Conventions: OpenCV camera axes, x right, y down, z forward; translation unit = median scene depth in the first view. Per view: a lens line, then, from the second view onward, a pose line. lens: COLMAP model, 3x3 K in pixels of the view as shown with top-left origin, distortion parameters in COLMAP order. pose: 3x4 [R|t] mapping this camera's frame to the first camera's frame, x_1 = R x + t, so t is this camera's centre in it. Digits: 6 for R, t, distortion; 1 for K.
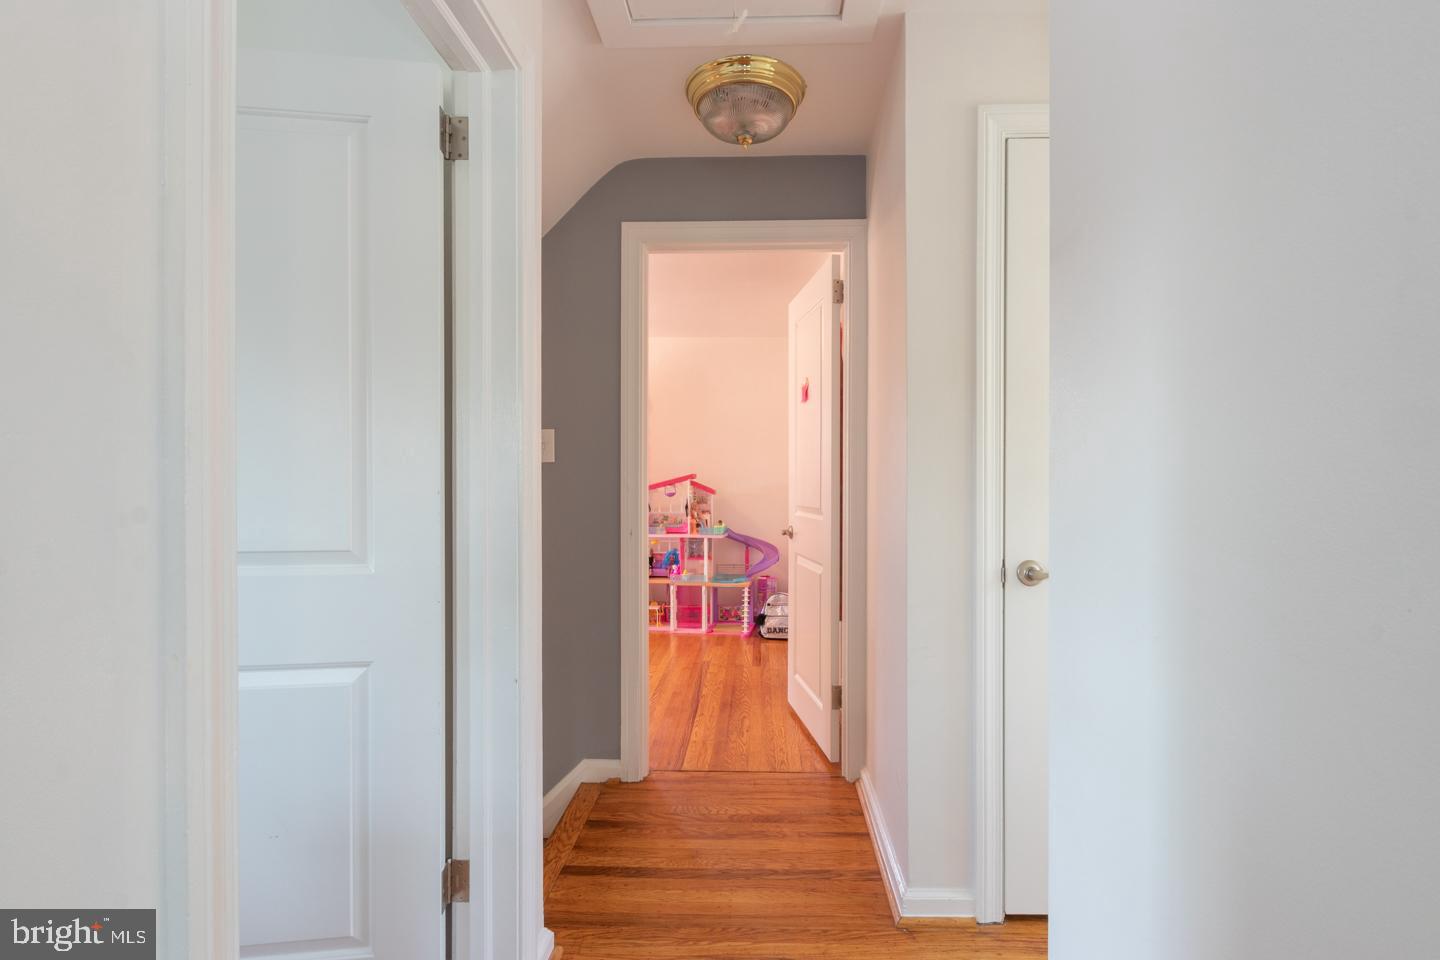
lens RADIAL K [[682.6, 0, 720.0], [0, 682.6, 480.0], [0, 0, 1]] dist [0.001194, 0.000534]
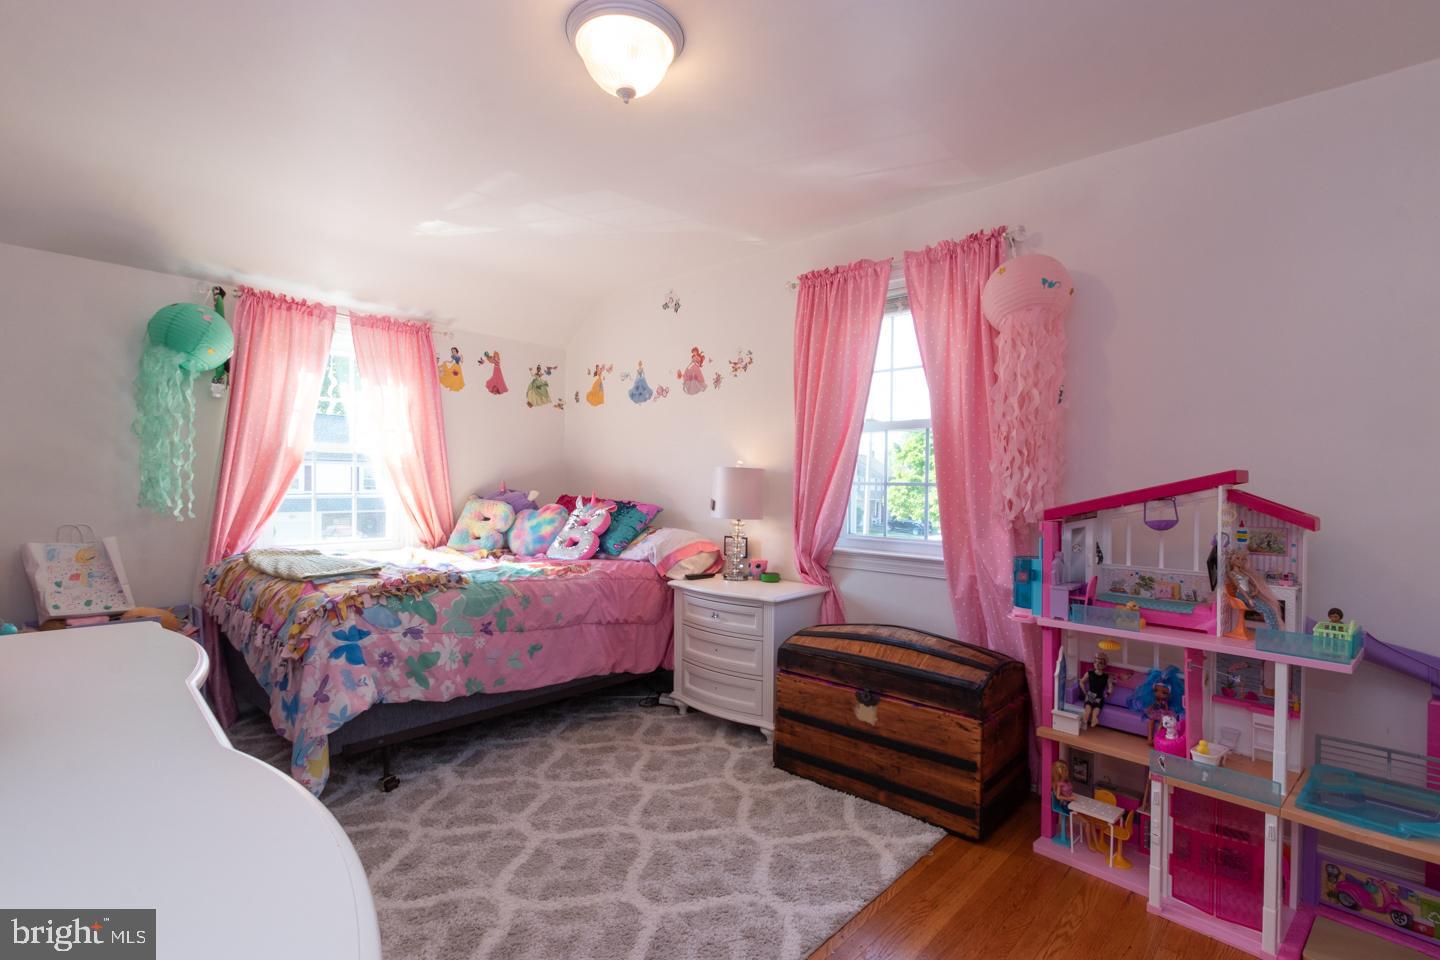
lens RADIAL K [[682.6, 0, 720.0], [0, 682.6, 480.0], [0, 0, 1]] dist [0.001194, 0.000534]
pose [[0.777123, 0.018482, -0.629078, -0.024812], [-0.016365, 0.999824, 0.009159, -0.002711], [0.629136, 0.003177, 0.777288, 0.554705]]
